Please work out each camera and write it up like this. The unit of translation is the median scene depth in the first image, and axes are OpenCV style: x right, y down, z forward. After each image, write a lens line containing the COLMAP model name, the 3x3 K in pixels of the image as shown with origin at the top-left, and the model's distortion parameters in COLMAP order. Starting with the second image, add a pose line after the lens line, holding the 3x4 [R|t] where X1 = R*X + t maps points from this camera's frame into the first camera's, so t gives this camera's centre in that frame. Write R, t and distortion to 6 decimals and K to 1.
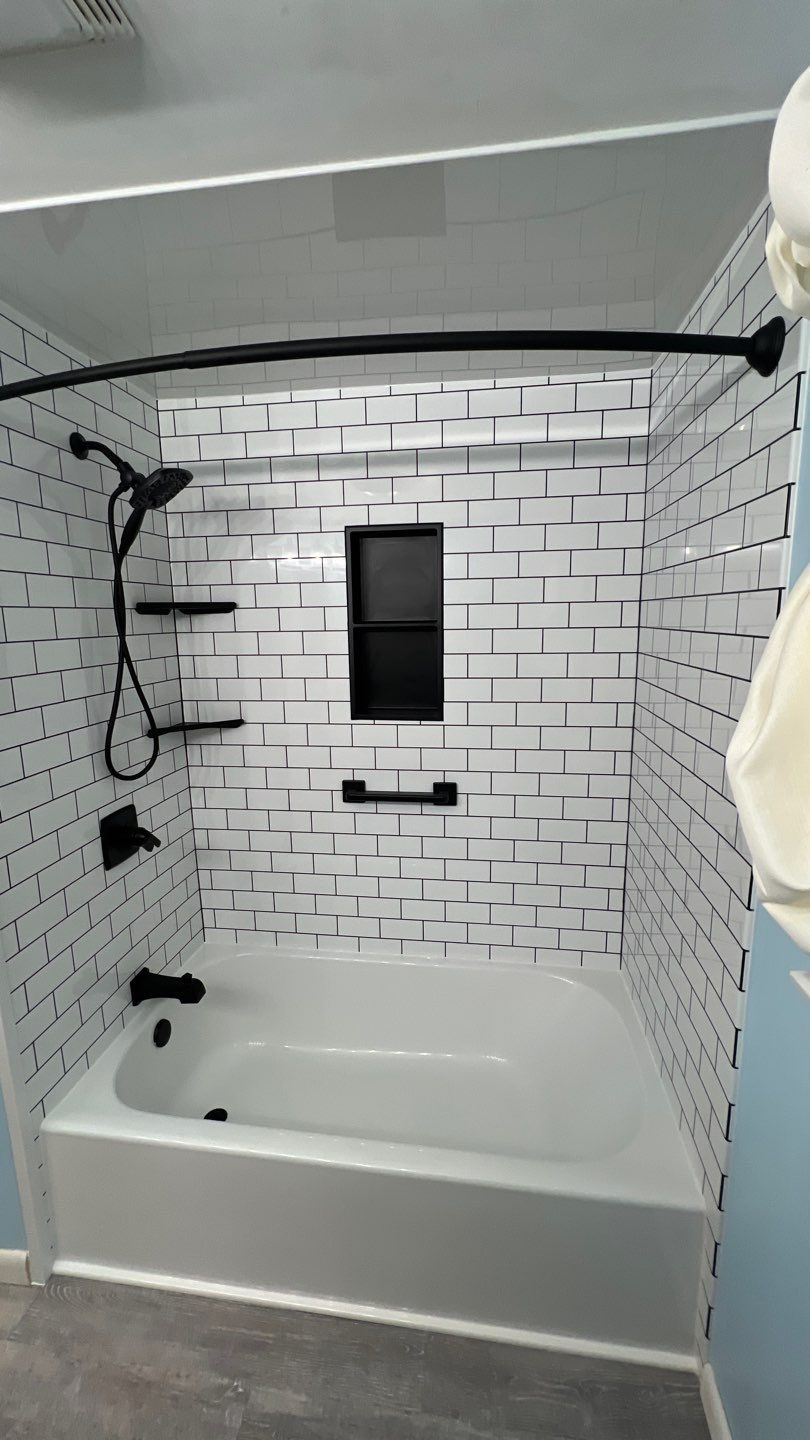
lens RADIAL K [[573.5, 0, 405.0], [0, 573.5, 720.0], [0, 0, 1]] dist [-0.000606, -0.000315]
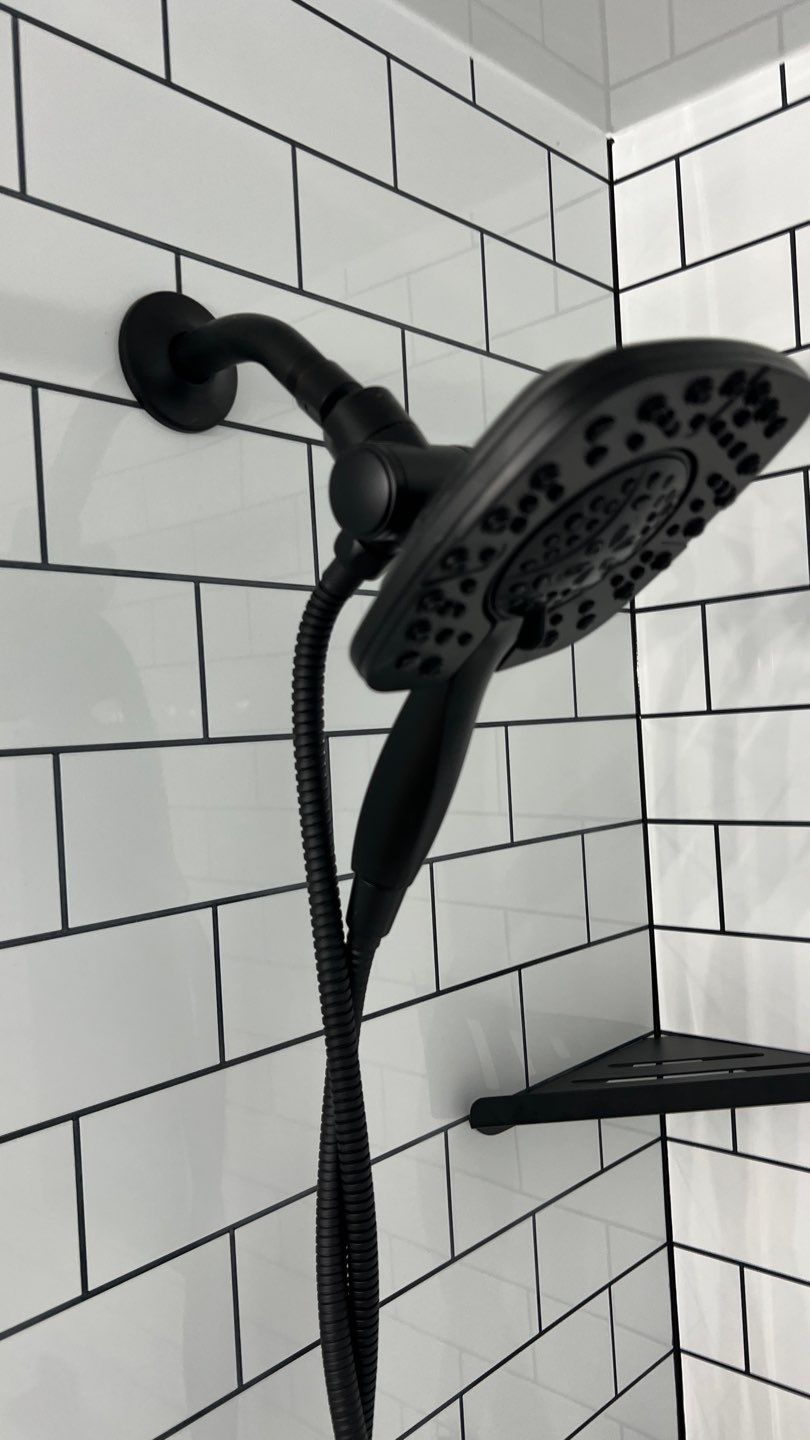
lens RADIAL K [[1109.8, 0, 405.0], [0, 1109.8, 720.0], [0, 0, 1]] dist [0.017091, -0.004500]
pose [[0.820186, -0.035036, -0.571023, -0.313728], [-0.057892, 0.987917, -0.143768, -0.320653], [0.569161, 0.150974, 0.808247, 0.778923]]
